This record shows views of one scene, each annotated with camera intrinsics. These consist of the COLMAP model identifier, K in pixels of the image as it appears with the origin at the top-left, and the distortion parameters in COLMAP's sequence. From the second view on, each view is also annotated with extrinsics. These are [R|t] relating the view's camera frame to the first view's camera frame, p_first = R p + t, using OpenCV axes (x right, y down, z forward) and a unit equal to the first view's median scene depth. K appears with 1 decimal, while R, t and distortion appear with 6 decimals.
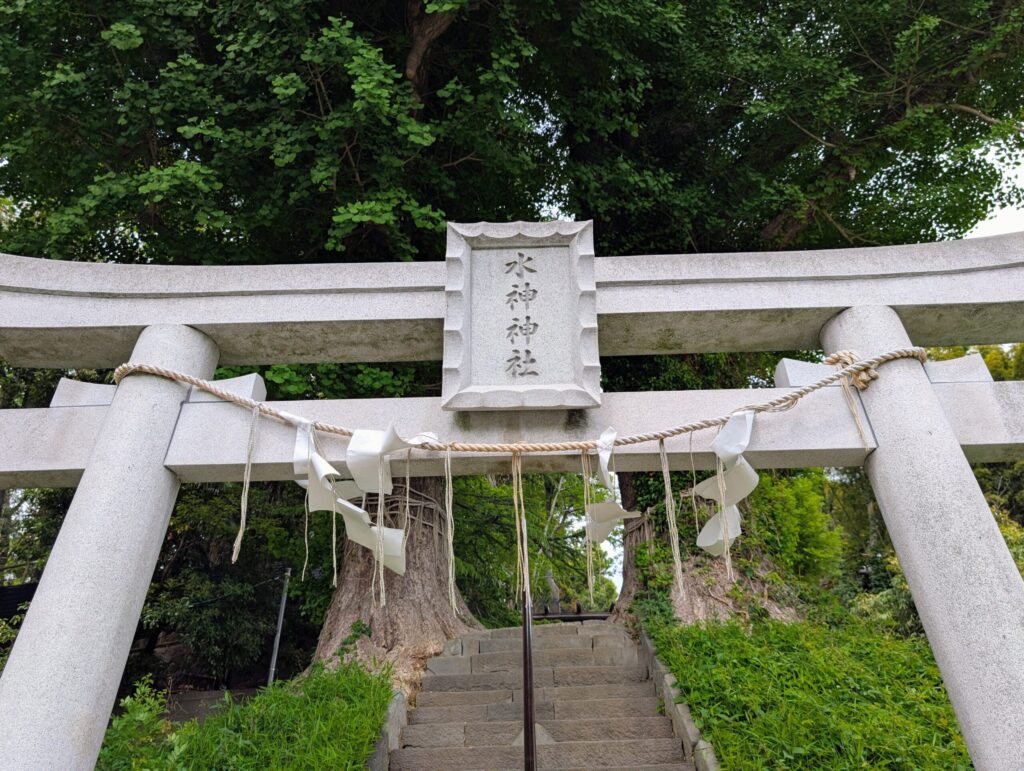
lens RADIAL K [[764.2, 0, 508.1], [0, 764.2, 384.9], [0, 0, 1]] dist [0.030203, 0.002110]
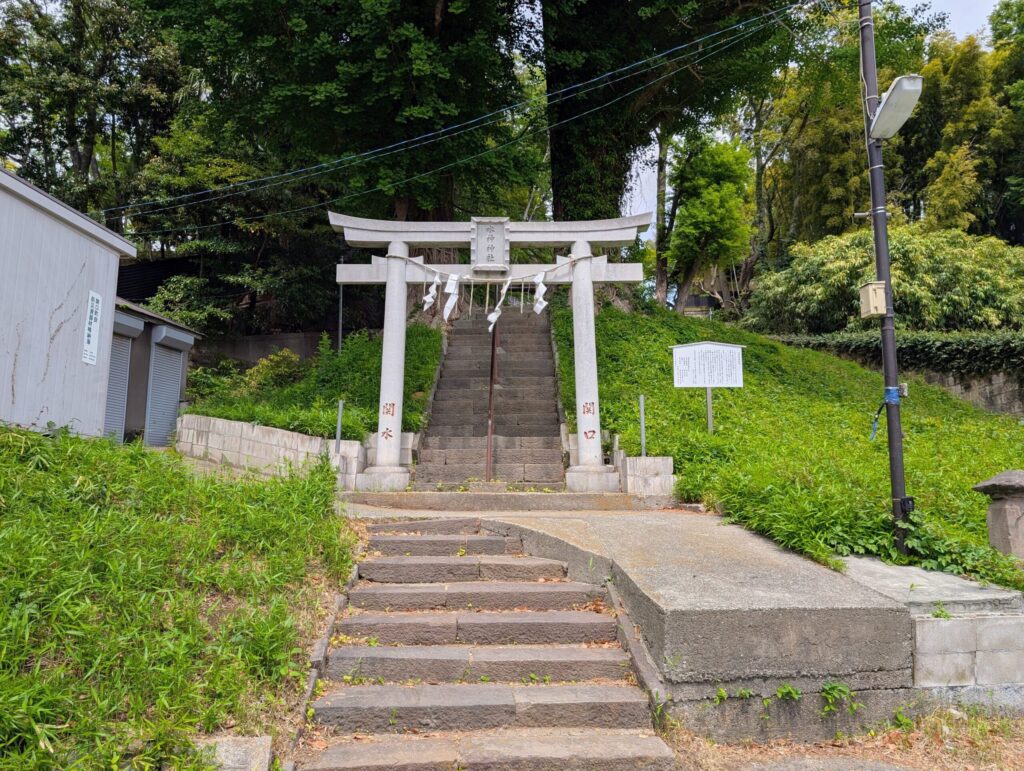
lens RADIAL K [[764.2, 0, 511.3], [0, 764.2, 384.8], [0, 0, 1]] dist [0.030203, 0.002110]
pose [[0.999477, 0.017064, 0.027454, 0.027343], [-0.027069, 0.906046, 0.422312, -1.072108], [-0.017669, -0.422834, 0.906035, -2.791246]]
